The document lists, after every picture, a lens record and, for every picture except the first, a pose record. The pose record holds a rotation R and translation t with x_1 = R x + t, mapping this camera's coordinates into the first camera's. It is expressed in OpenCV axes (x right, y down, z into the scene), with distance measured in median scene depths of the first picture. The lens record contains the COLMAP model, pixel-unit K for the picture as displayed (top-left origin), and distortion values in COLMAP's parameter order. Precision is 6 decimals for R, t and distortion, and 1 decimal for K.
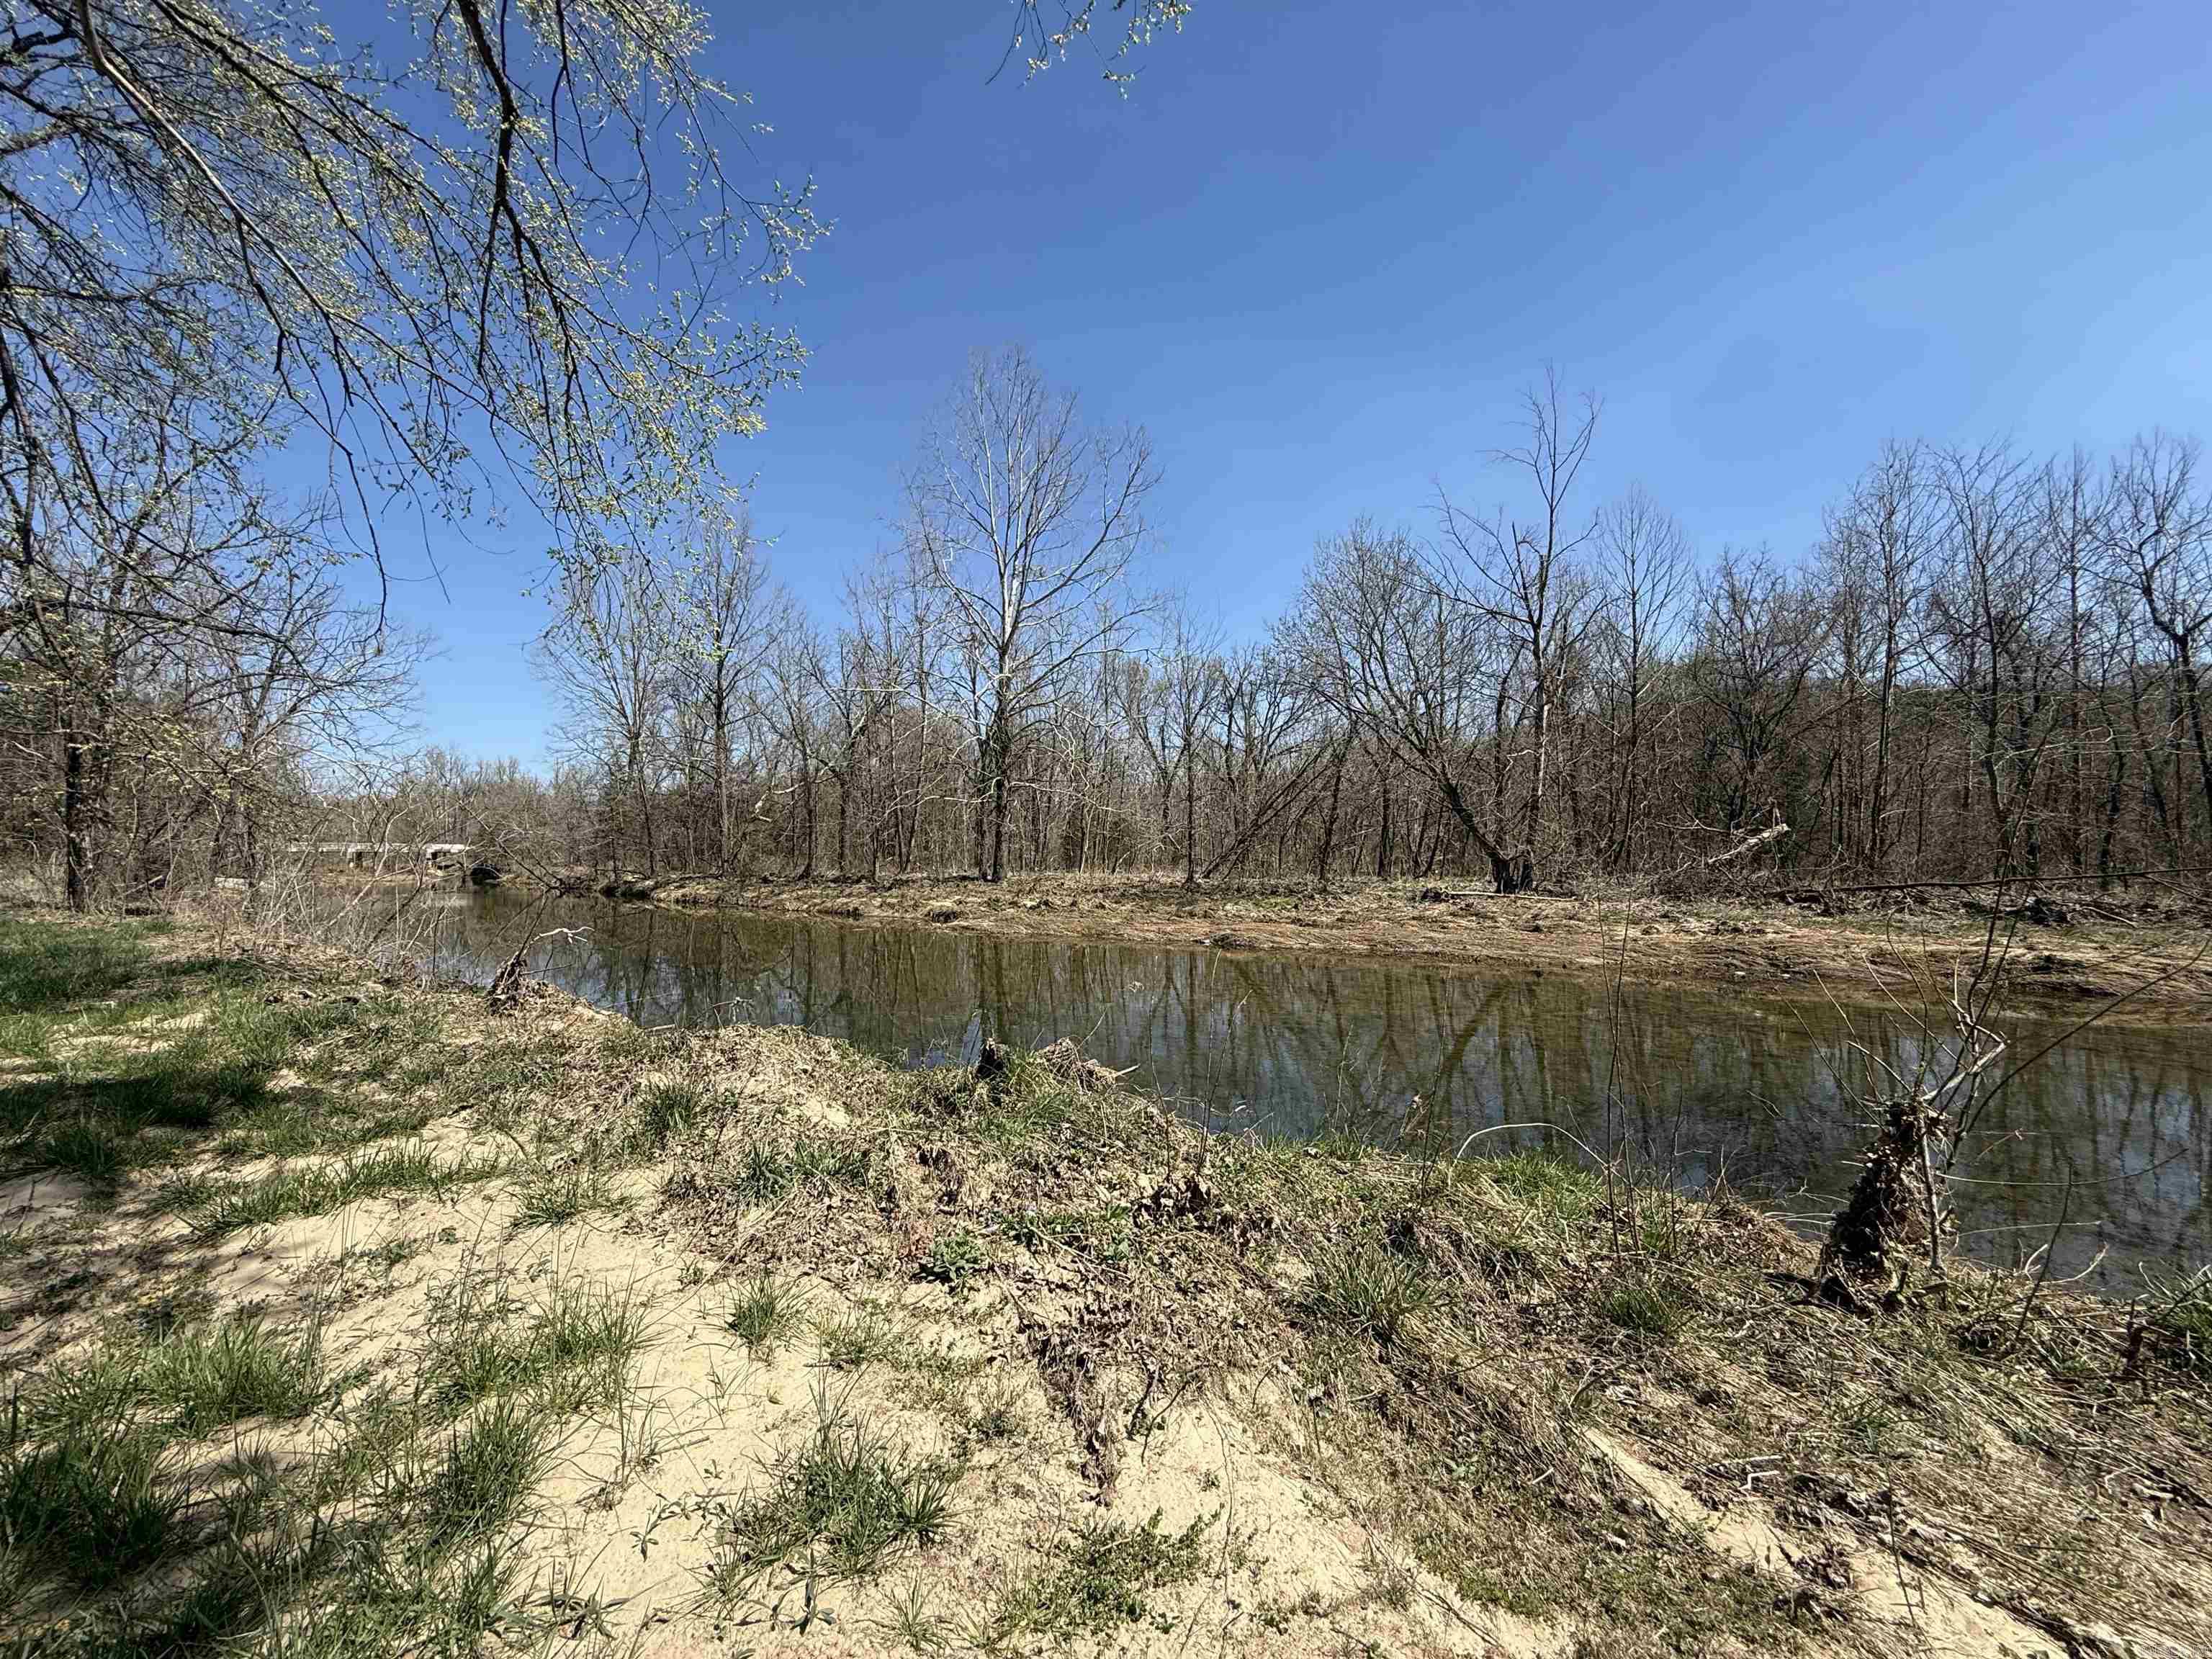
lens RADIAL K [[880.8, 0, 1106.7], [0, 880.8, 834.6], [0, 0, 1]] dist [0.000639, 0.000143]
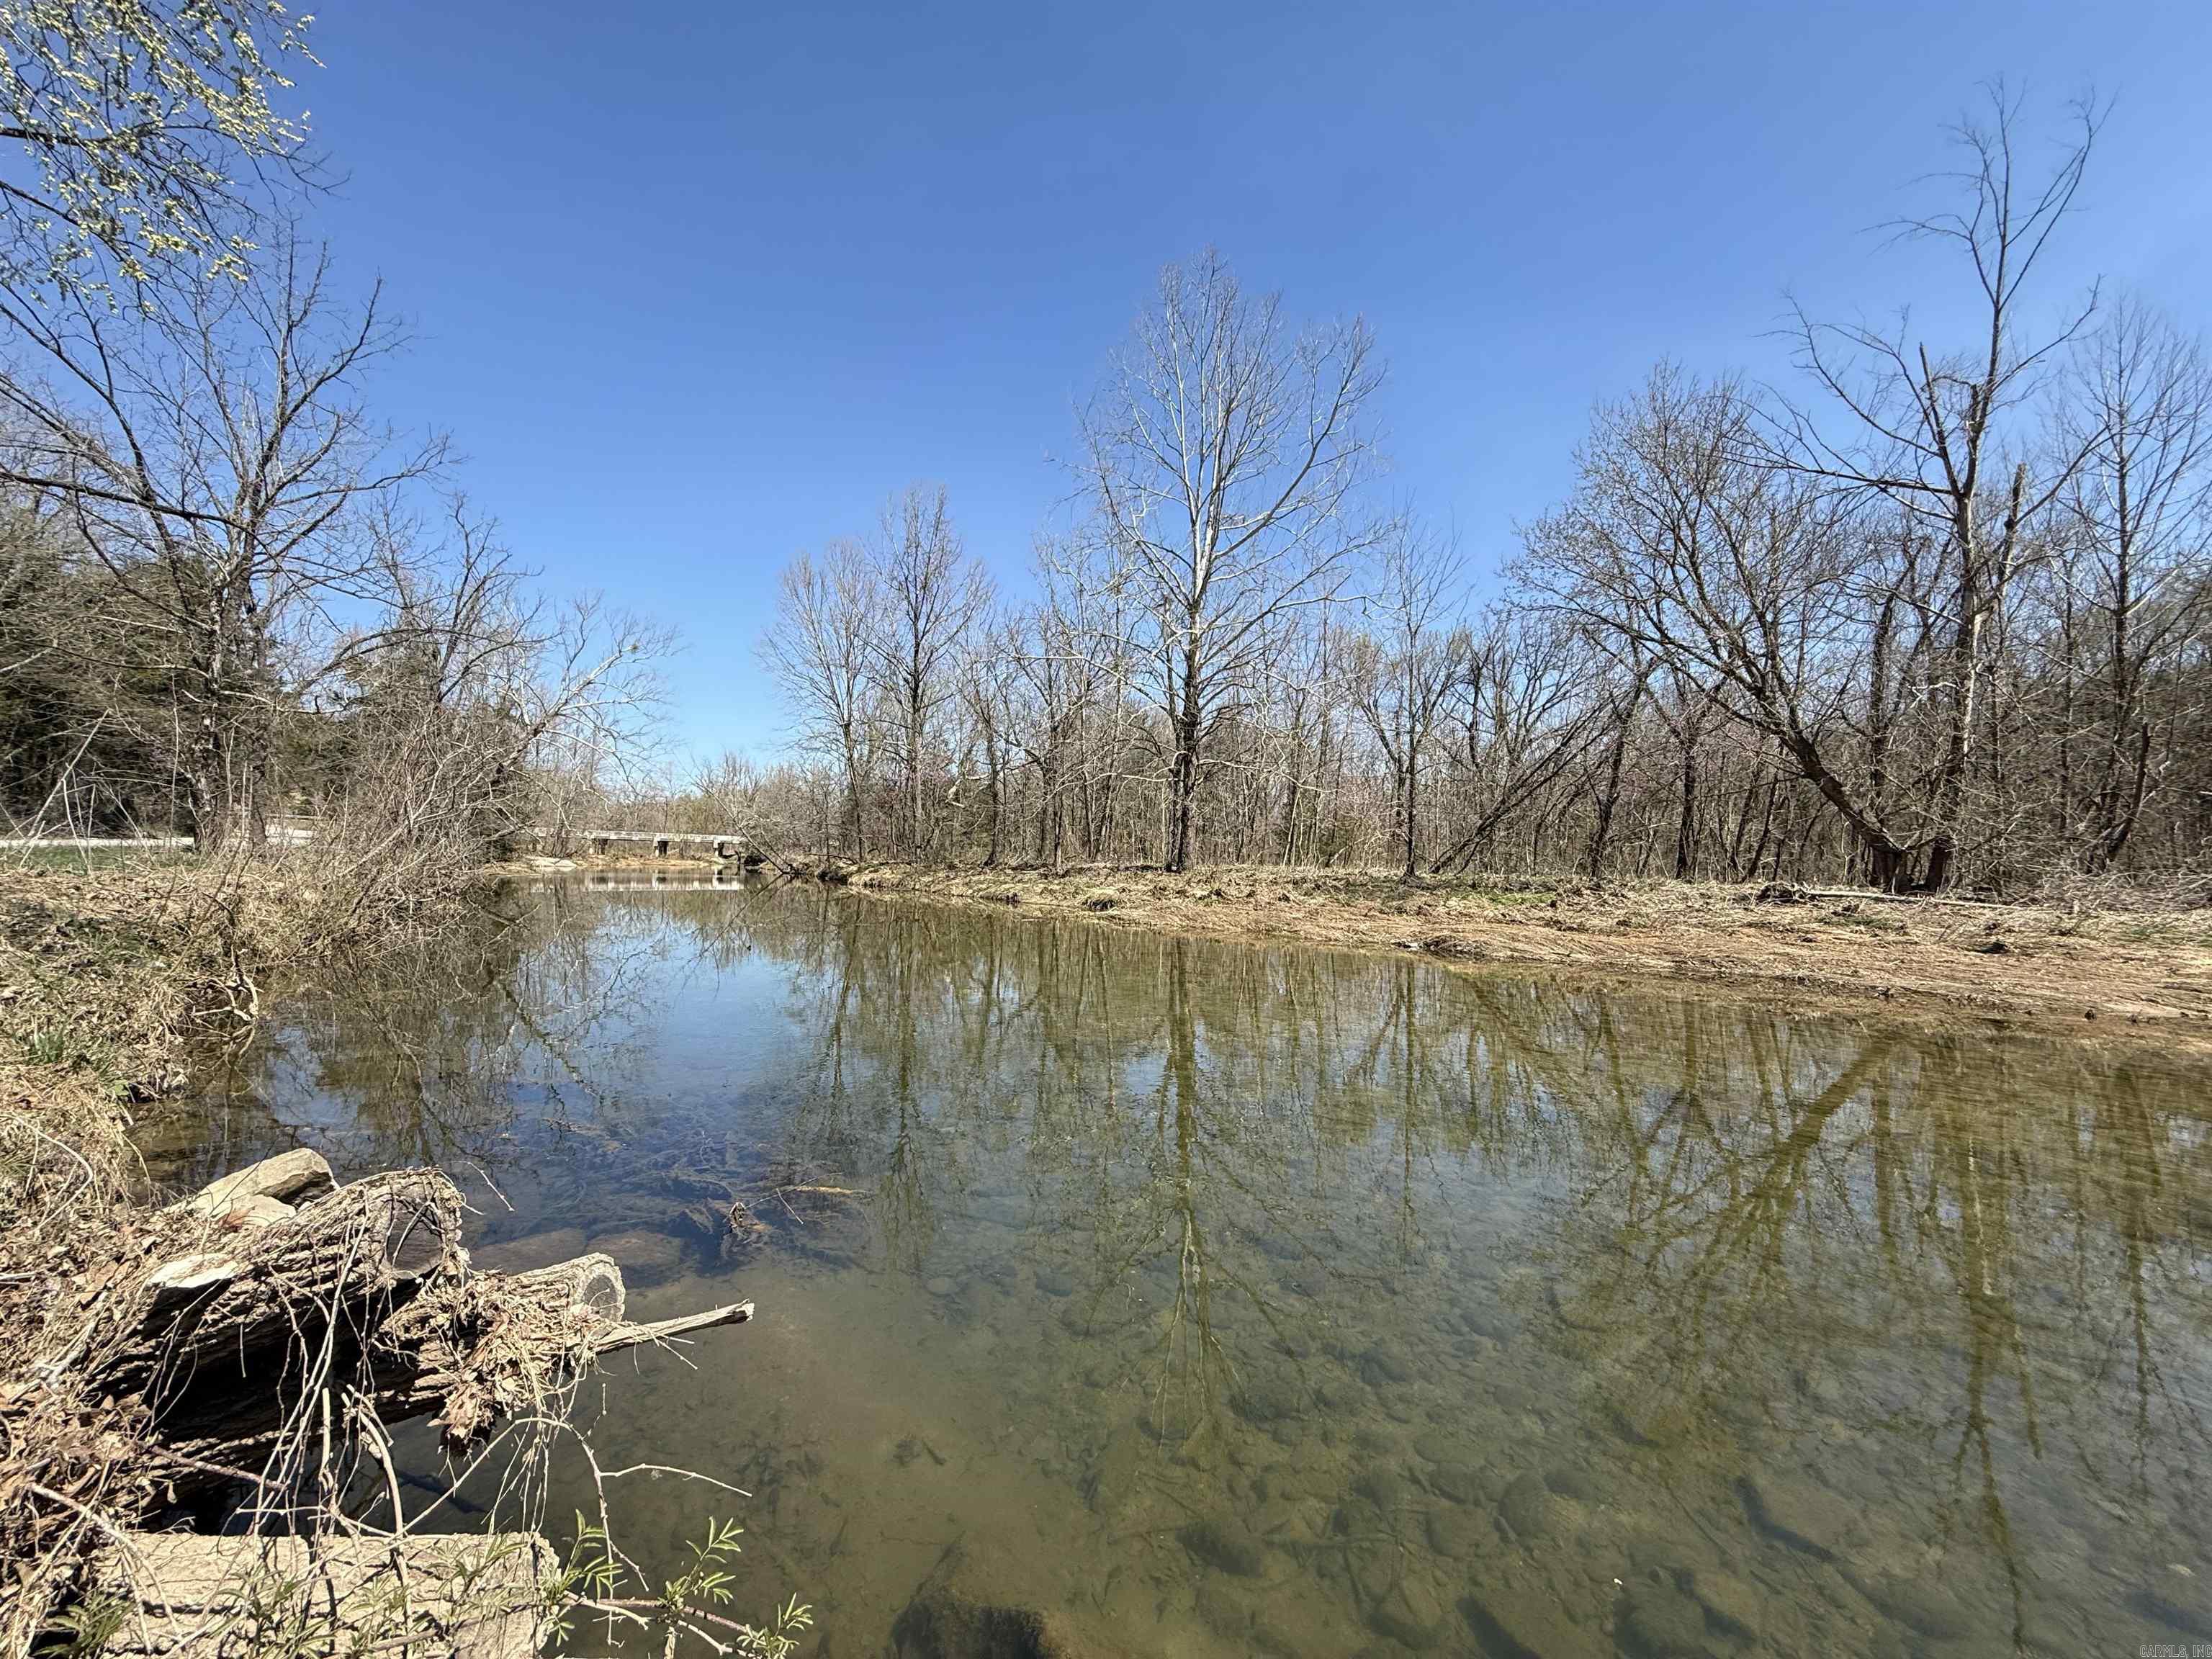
lens RADIAL K [[880.8, 0, 1105.3], [0, 880.8, 836.0], [0, 0, 1]] dist [0.000639, 0.000143]
pose [[0.964235, 0.016757, -0.264518, 0.048282], [-0.018671, 0.999815, -0.004721, 0.032960], [0.264389, 0.009491, 0.964369, 0.196014]]
